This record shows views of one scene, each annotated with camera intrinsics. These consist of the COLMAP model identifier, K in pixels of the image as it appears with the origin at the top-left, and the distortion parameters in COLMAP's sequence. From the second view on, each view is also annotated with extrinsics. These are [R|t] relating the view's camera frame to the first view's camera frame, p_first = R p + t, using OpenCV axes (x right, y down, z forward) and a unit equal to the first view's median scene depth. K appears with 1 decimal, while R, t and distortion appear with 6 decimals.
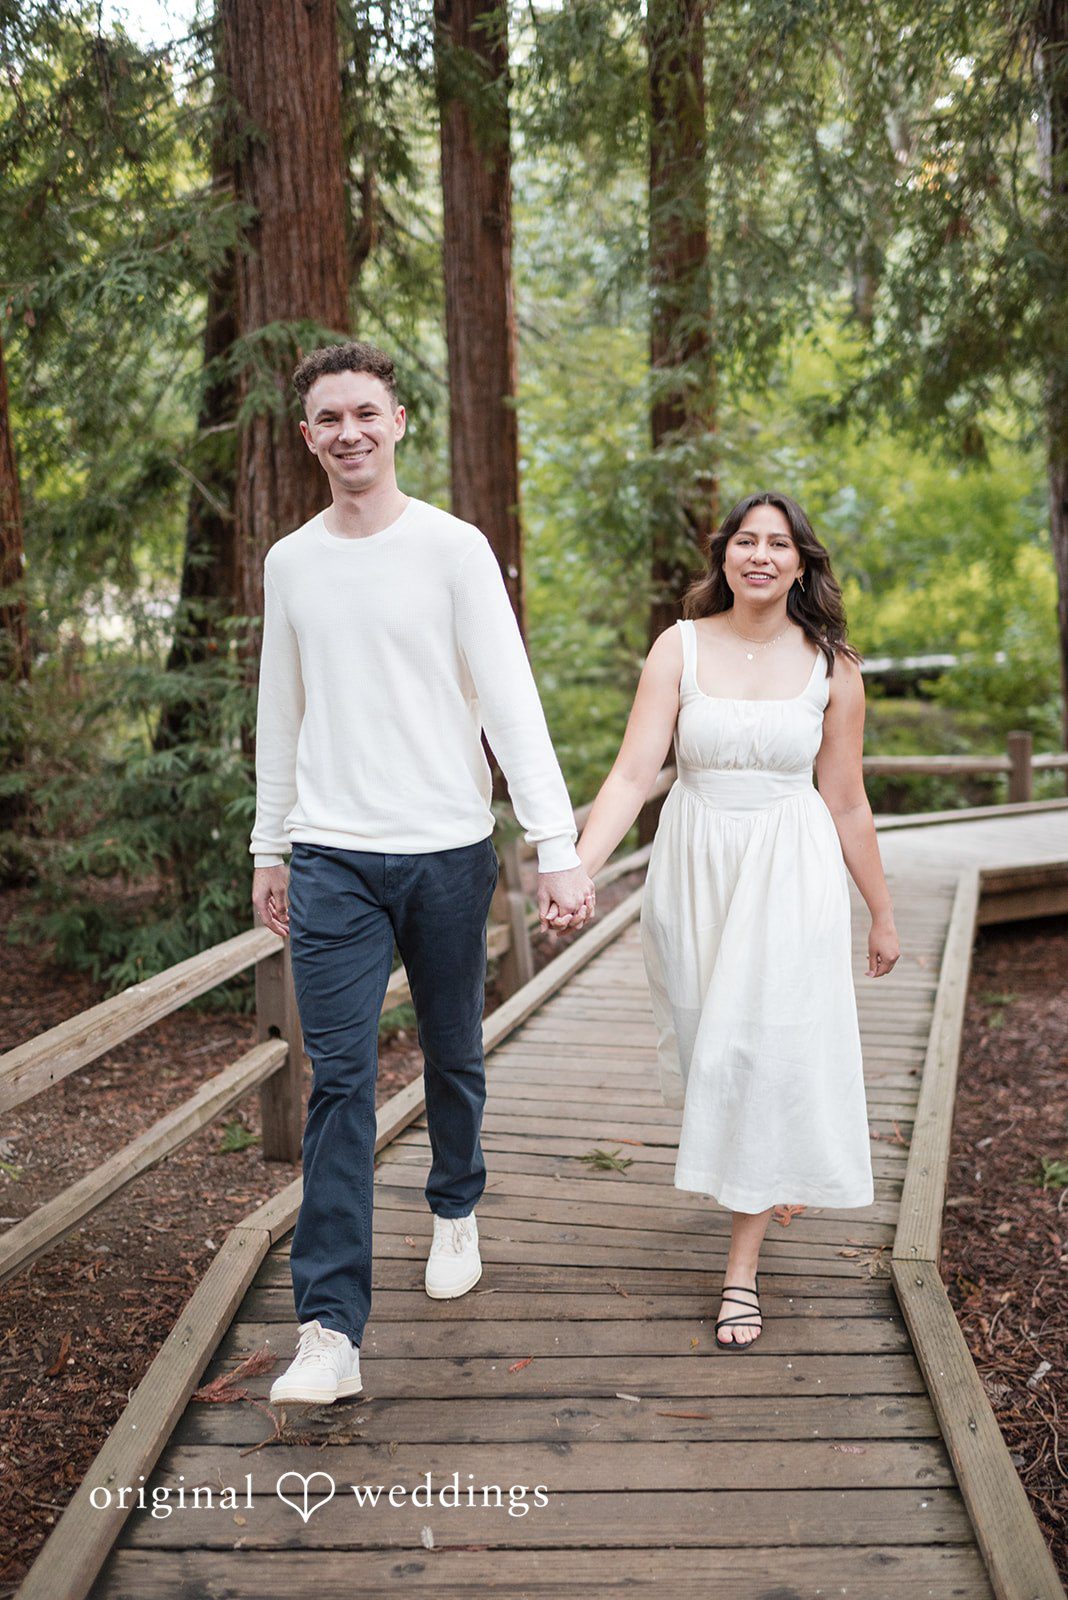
lens RADIAL K [[1587.6, 0, 542.2], [0, 1587.6, 804.4], [0, 0, 1]] dist [0.004044, -0.004699]
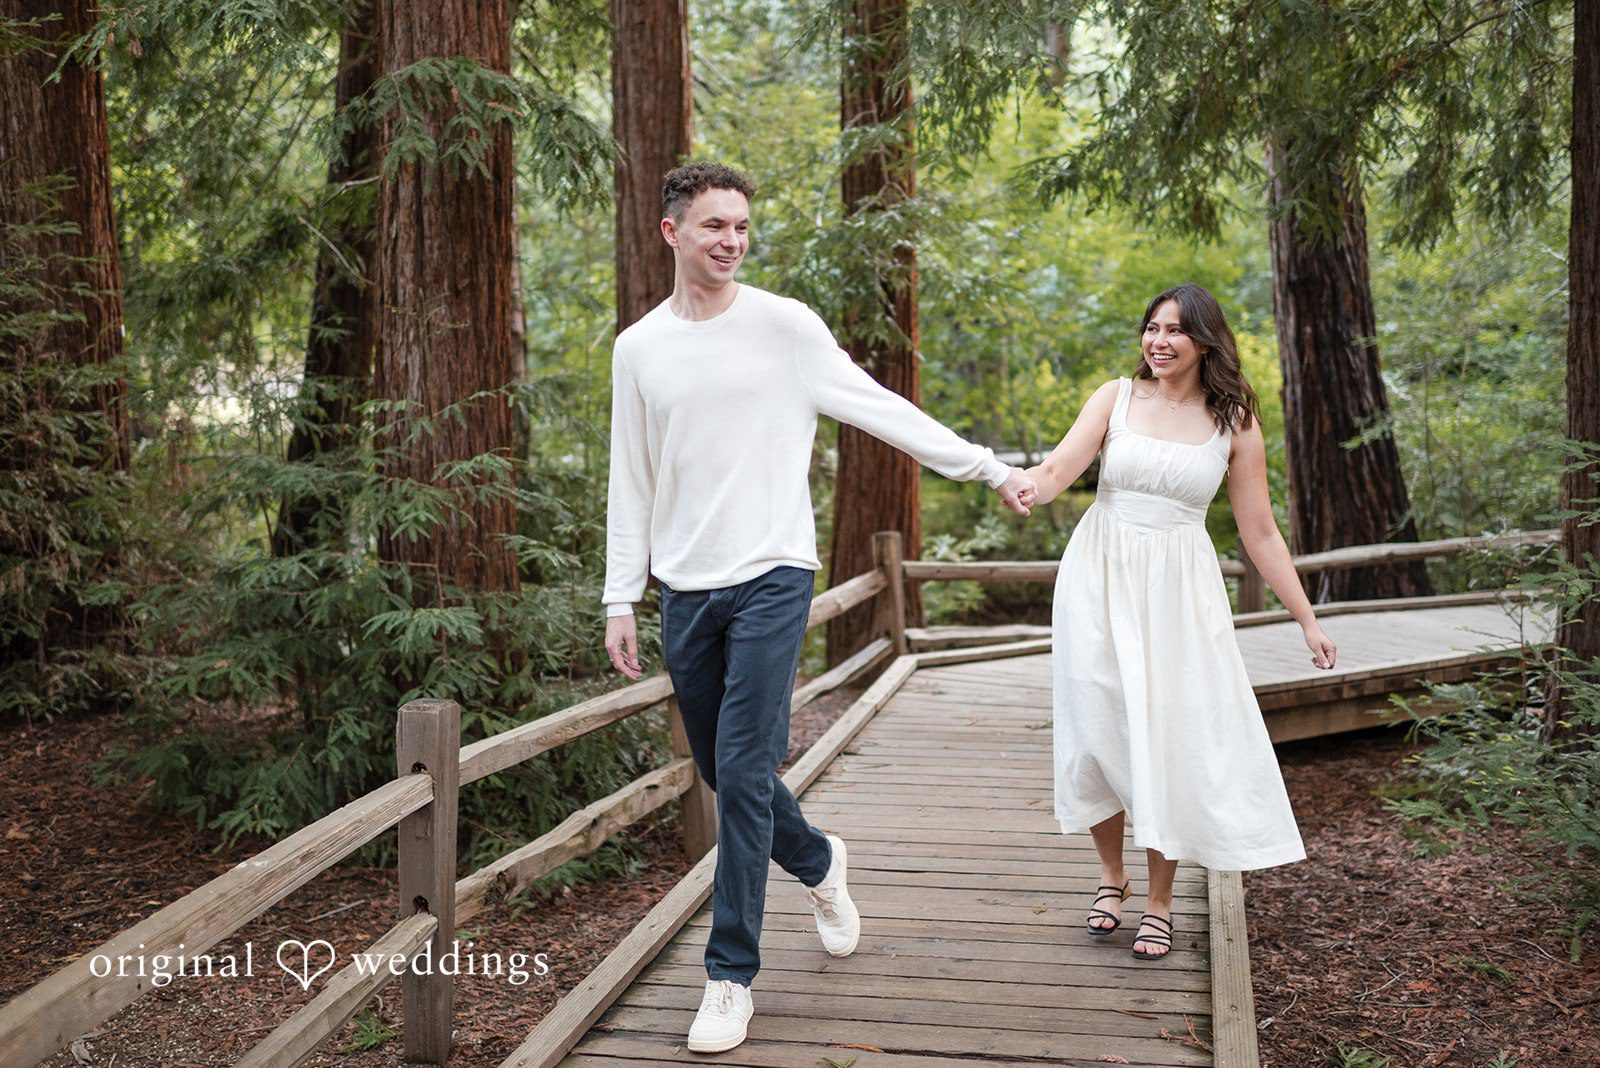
lens RADIAL K [[1716.4, 0, 809.9], [0, 1716.4, 519.6], [0, 0, 1]] dist [0.002292, -0.000602]
pose [[0.997939, 0.002429, 0.064117, -0.013363], [0.000641, 0.998856, -0.047810, -0.006644], [-0.064159, 0.047752, 0.996797, 0.049258]]
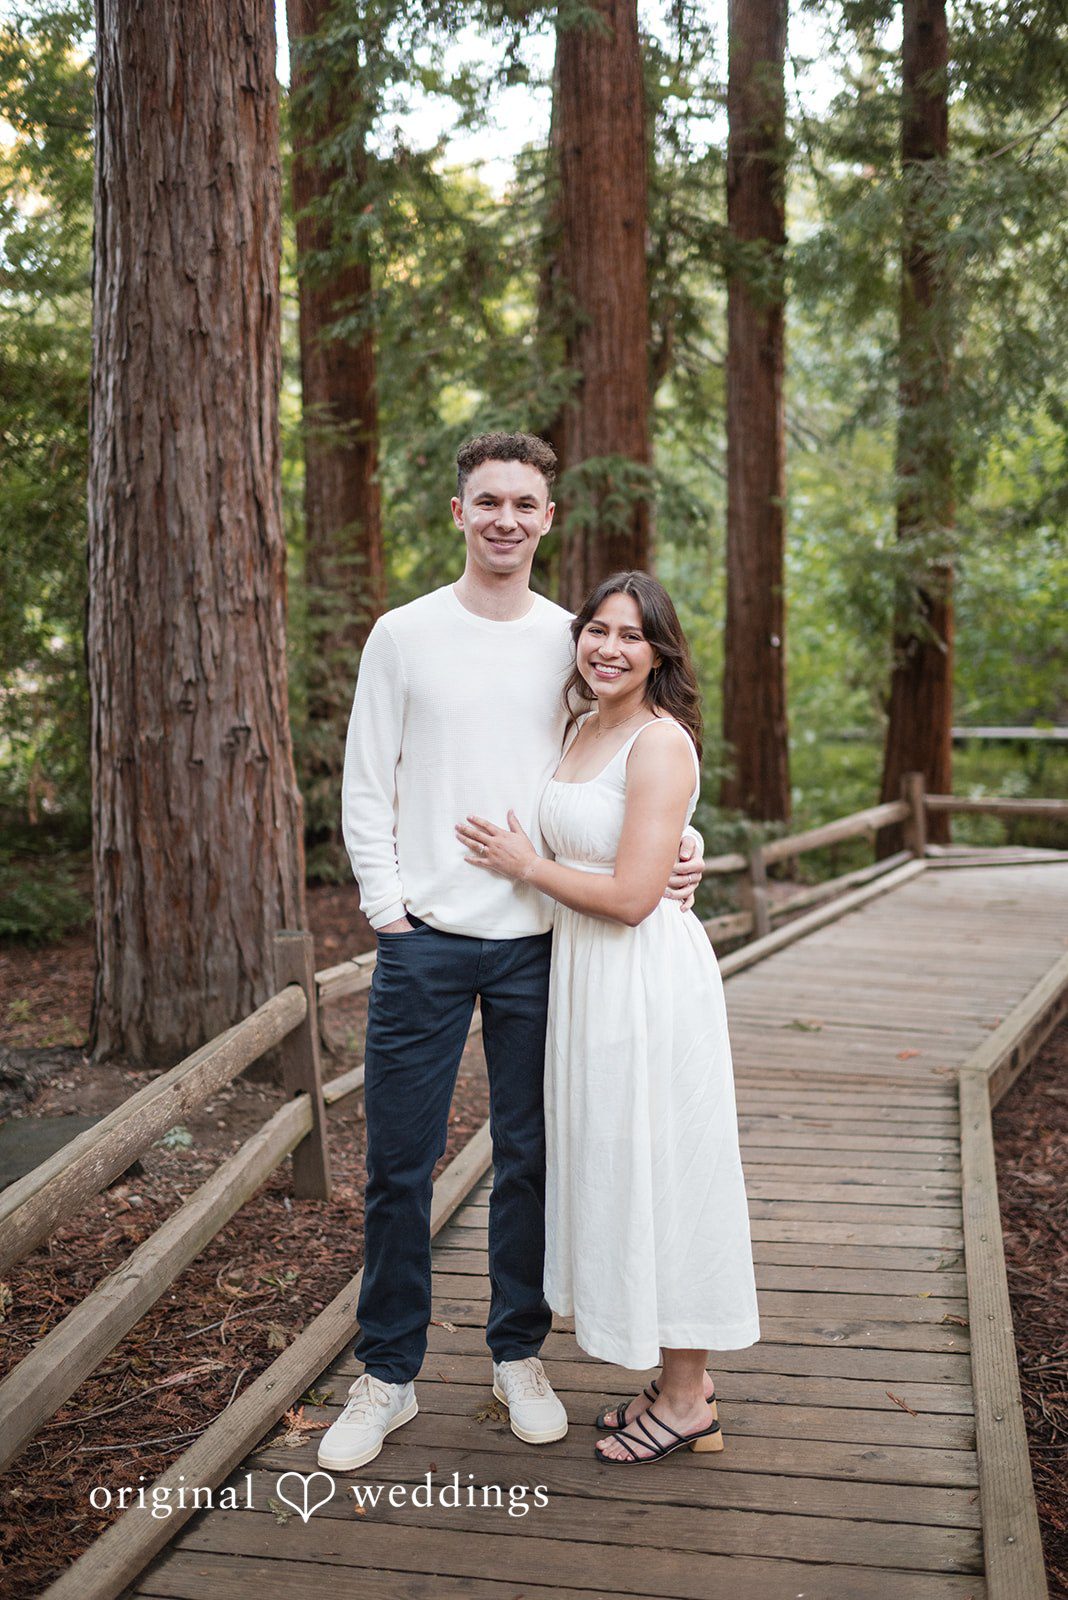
lens RADIAL K [[1587.6, 0, 542.2], [0, 1587.6, 804.4], [0, 0, 1]] dist [0.004044, -0.004699]
pose [[0.983736, 0.029566, -0.177171, 0.027368], [-0.036586, 0.998664, -0.036491, 0.031069], [0.175855, 0.042379, 0.983503, -0.234652]]
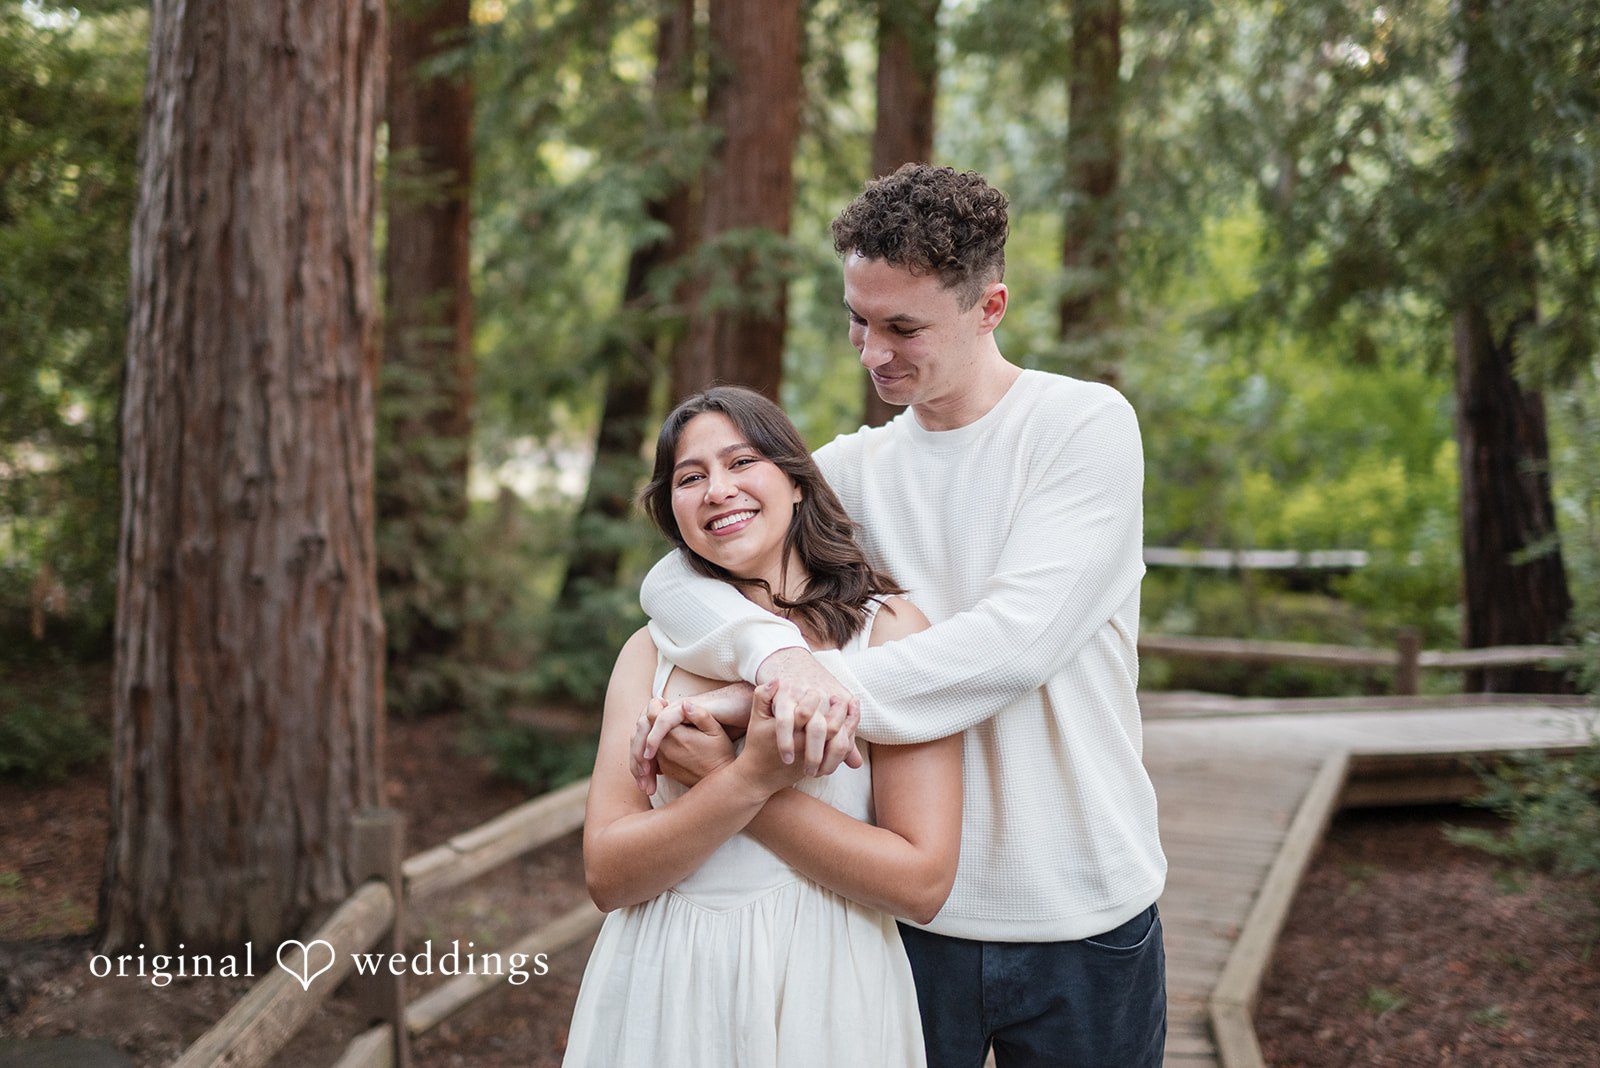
lens RADIAL K [[1740.6, 0, 754.2], [0, 1740.6, 505.3], [0, 0, 1]] dist [0.002445, 0.000072]
pose [[0.993438, 0.056263, -0.099581, -0.011126], [-0.066351, 0.992664, -0.101076, 0.017740], [0.093163, 0.107020, 0.989882, -0.168978]]
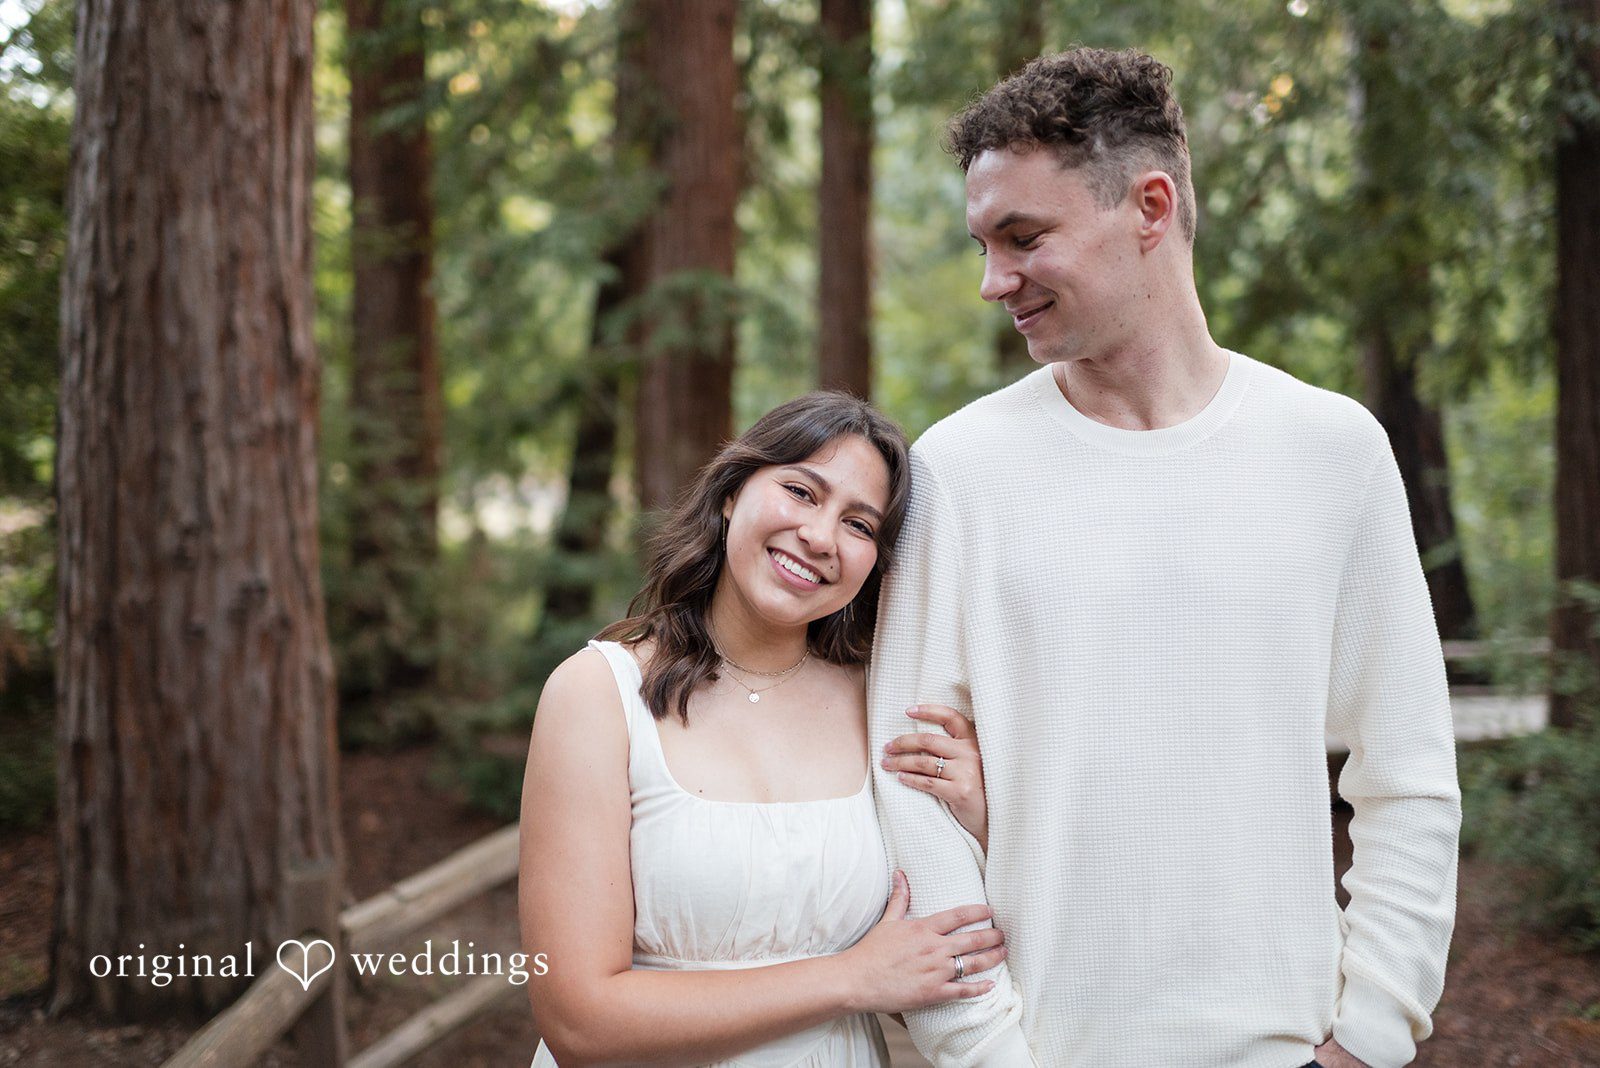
lens RADIAL K [[1587.6, 0, 804.0], [0, 1587.6, 536.8], [0, 0, 1]] dist [0.004044, -0.004699]
pose [[0.998361, 0.025056, -0.051448, -0.005696], [-0.030183, 0.994387, -0.101411, 0.011714], [0.048618, 0.102797, 0.993513, -0.123847]]
